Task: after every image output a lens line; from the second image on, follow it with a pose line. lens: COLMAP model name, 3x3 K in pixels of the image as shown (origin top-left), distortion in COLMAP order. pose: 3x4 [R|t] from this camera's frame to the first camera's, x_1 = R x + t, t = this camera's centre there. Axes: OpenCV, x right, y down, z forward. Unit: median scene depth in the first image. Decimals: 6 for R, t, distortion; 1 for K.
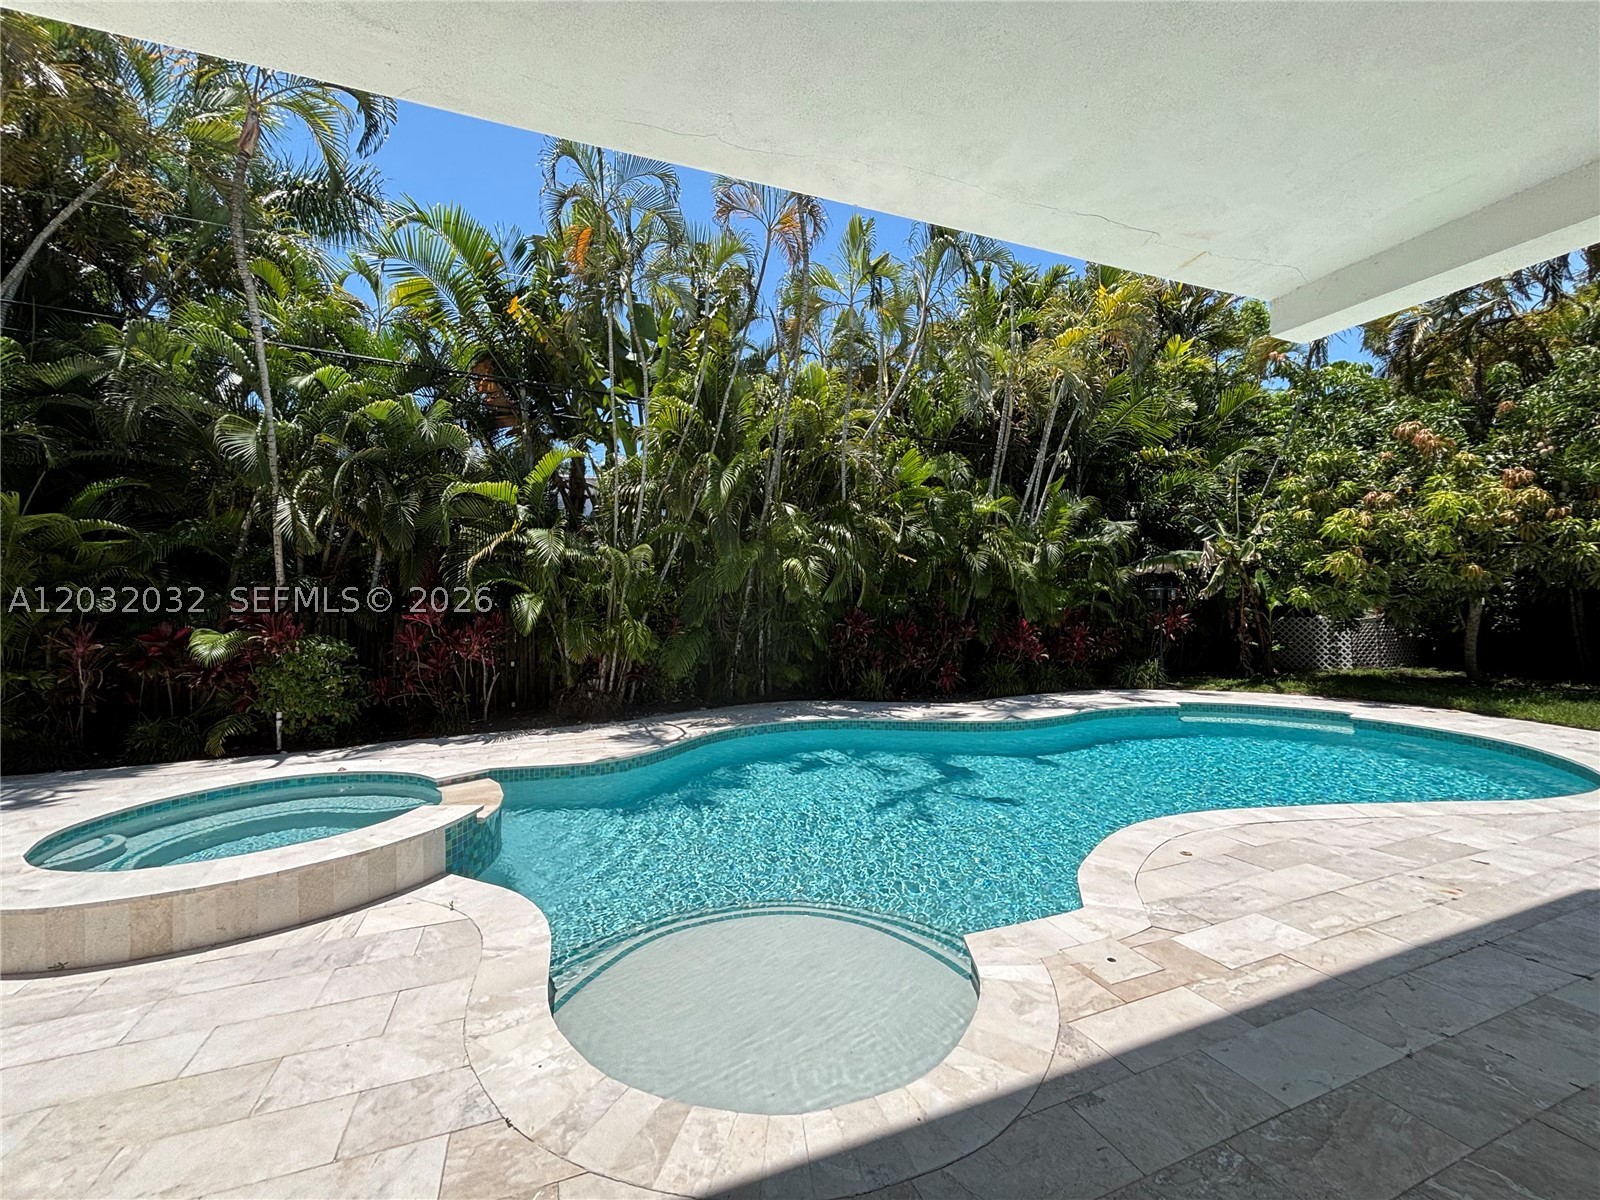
lens RADIAL K [[648.2, 0, 800.0], [0, 648.2, 600.0], [0, 0, 1]] dist [-0.000082, -0.000677]
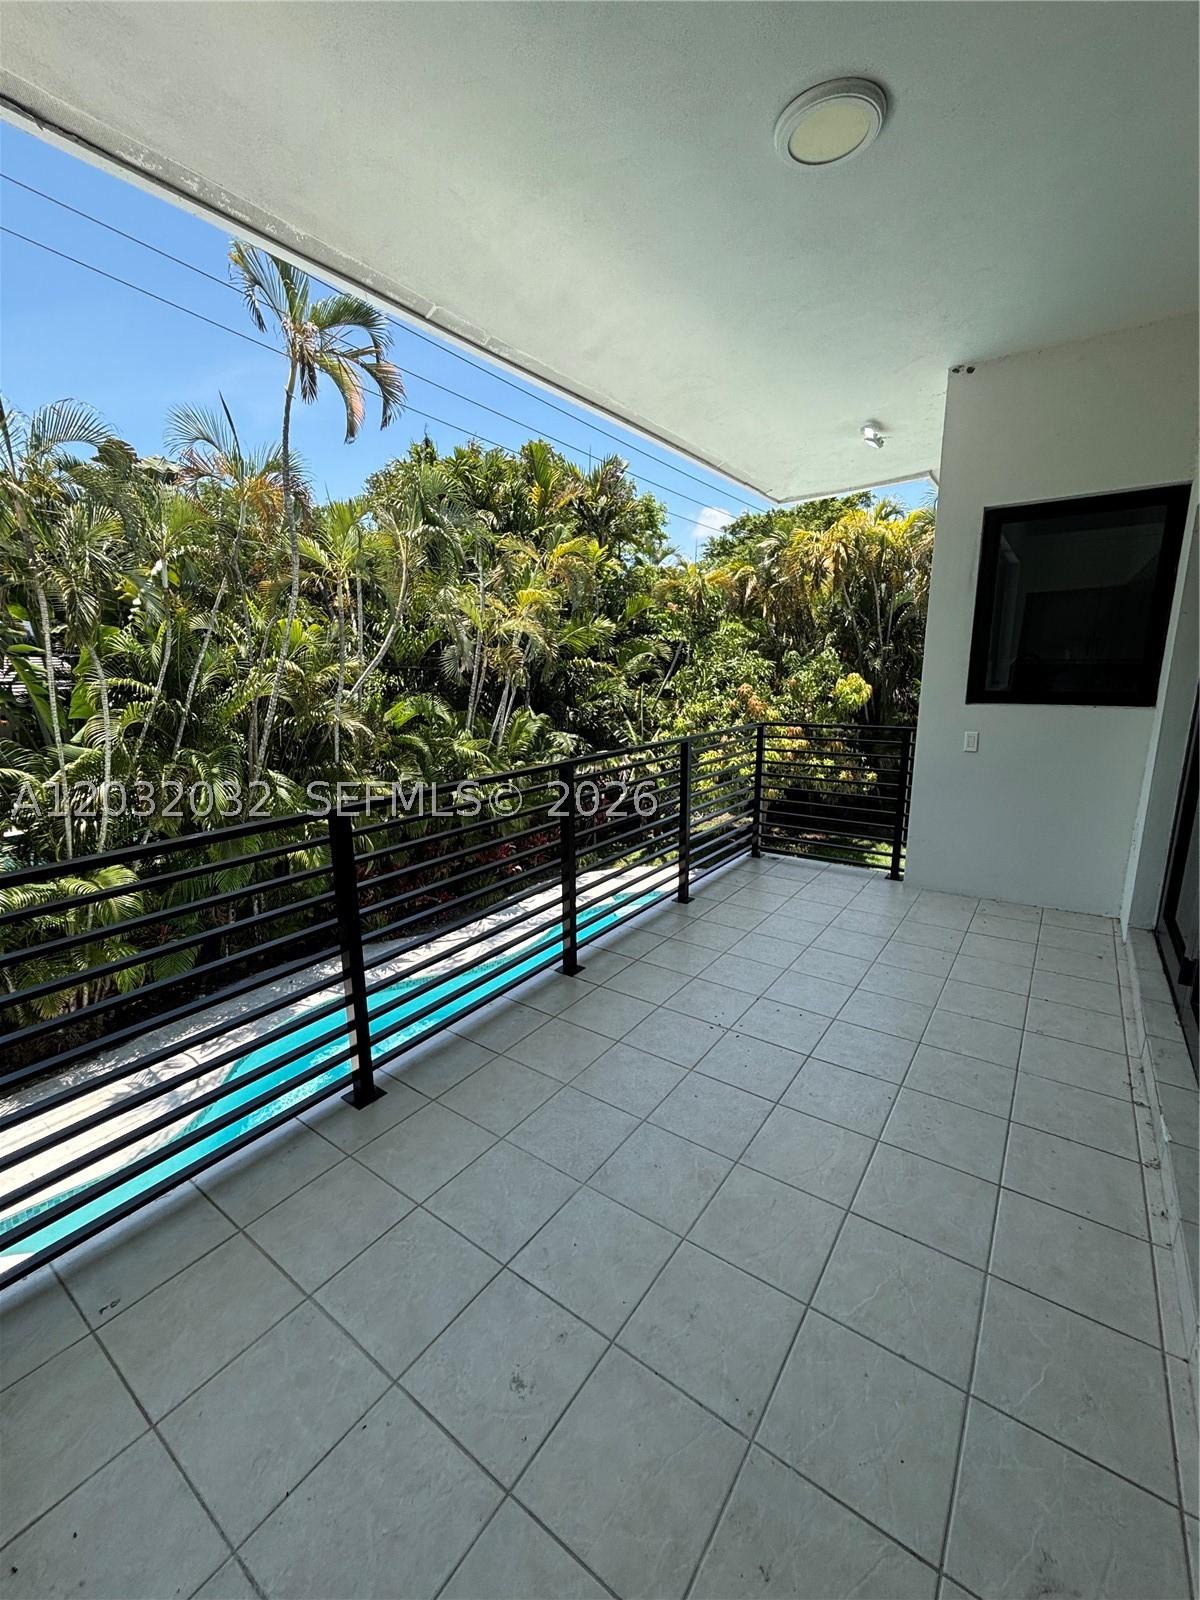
lens RADIAL K [[648.2, 0, 600.0], [0, 648.2, 800.0], [0, 0, 1]] dist [-0.000082, -0.000677]
pose [[0.837660, -0.105376, 0.535930, -0.106618], [-0.007593, 0.978871, 0.204337, -0.243155], [-0.546139, -0.175234, 0.819162, -0.042776]]
